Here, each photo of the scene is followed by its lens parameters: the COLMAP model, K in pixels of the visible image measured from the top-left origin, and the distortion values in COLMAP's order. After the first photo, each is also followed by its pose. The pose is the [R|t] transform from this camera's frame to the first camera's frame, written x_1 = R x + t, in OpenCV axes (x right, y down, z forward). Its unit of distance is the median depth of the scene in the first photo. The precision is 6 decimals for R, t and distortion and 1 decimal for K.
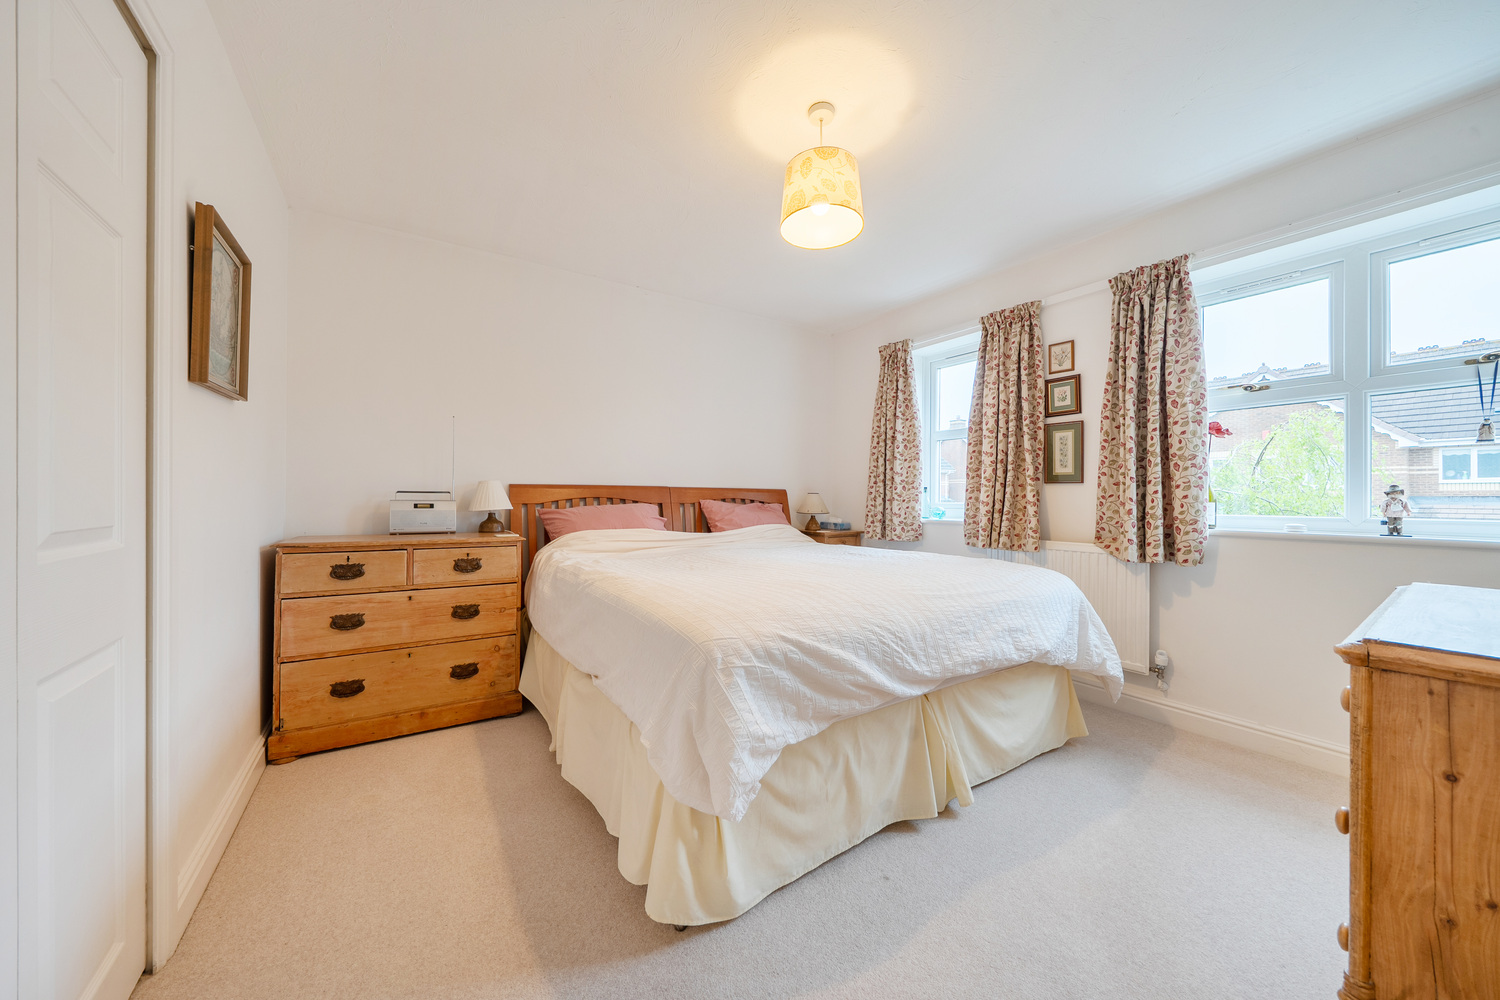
lens RADIAL K [[504.5, 0, 778.7], [0, 504.5, 493.5], [0, 0, 1]] dist [-0.006917, -0.000047]
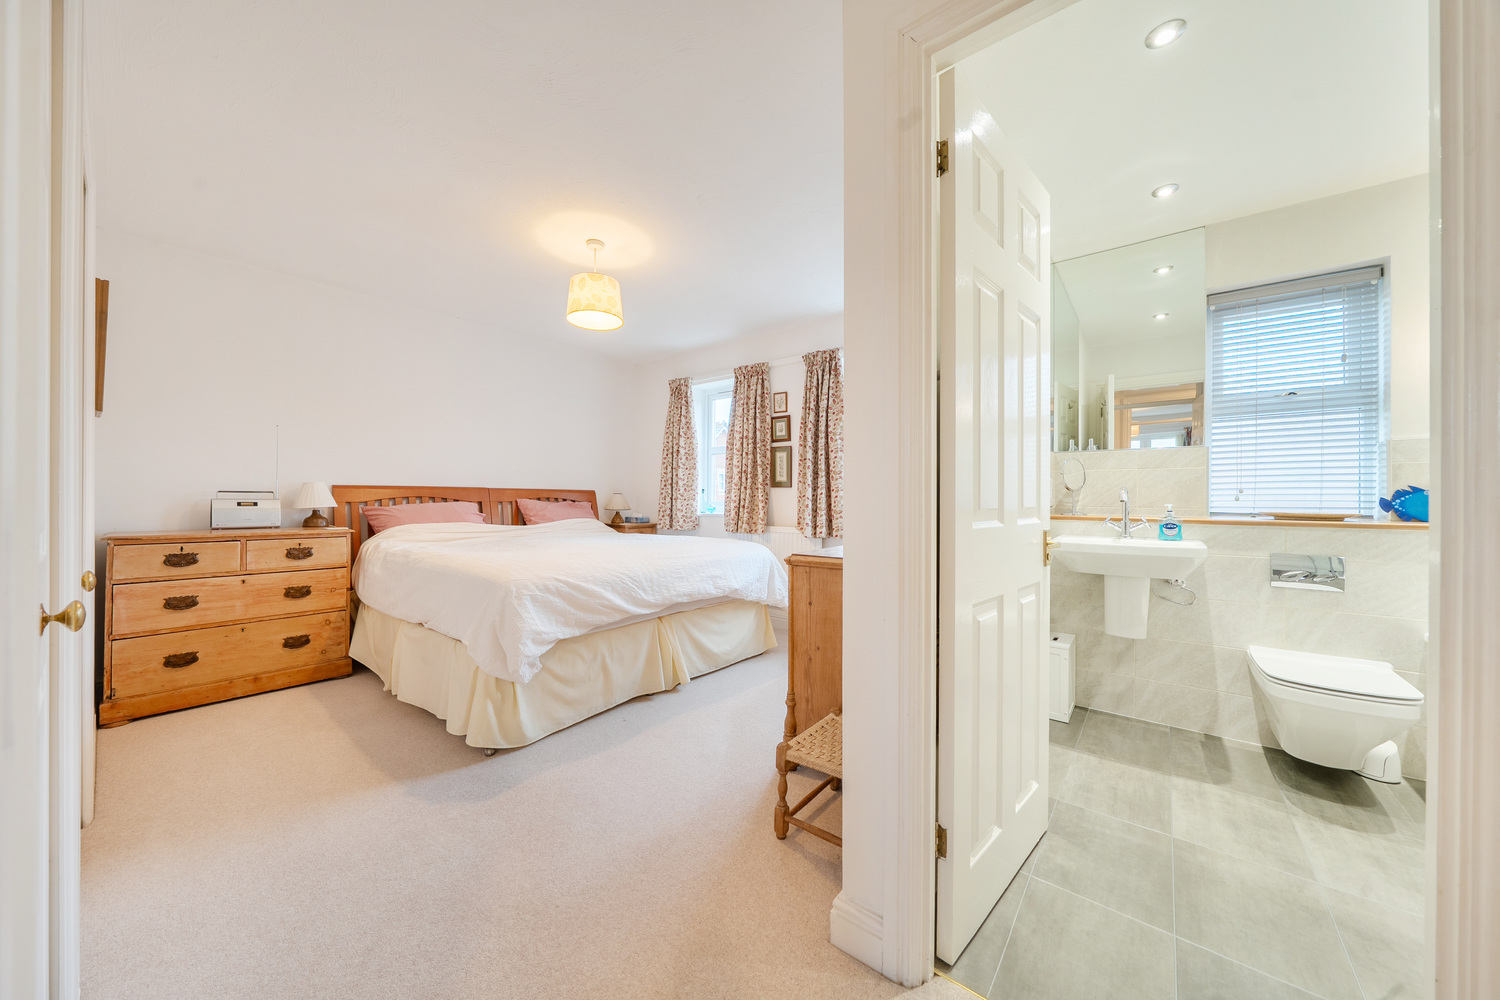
lens RADIAL K [[504.5, 0, 765.4], [0, 504.5, 496.0], [0, 0, 1]] dist [-0.006917, -0.000047]
pose [[0.961329, 0.000990, 0.275401, 0.127114], [-0.002669, 0.999980, 0.005720, -0.003740], [-0.275390, -0.006234, 0.961312, -0.483445]]
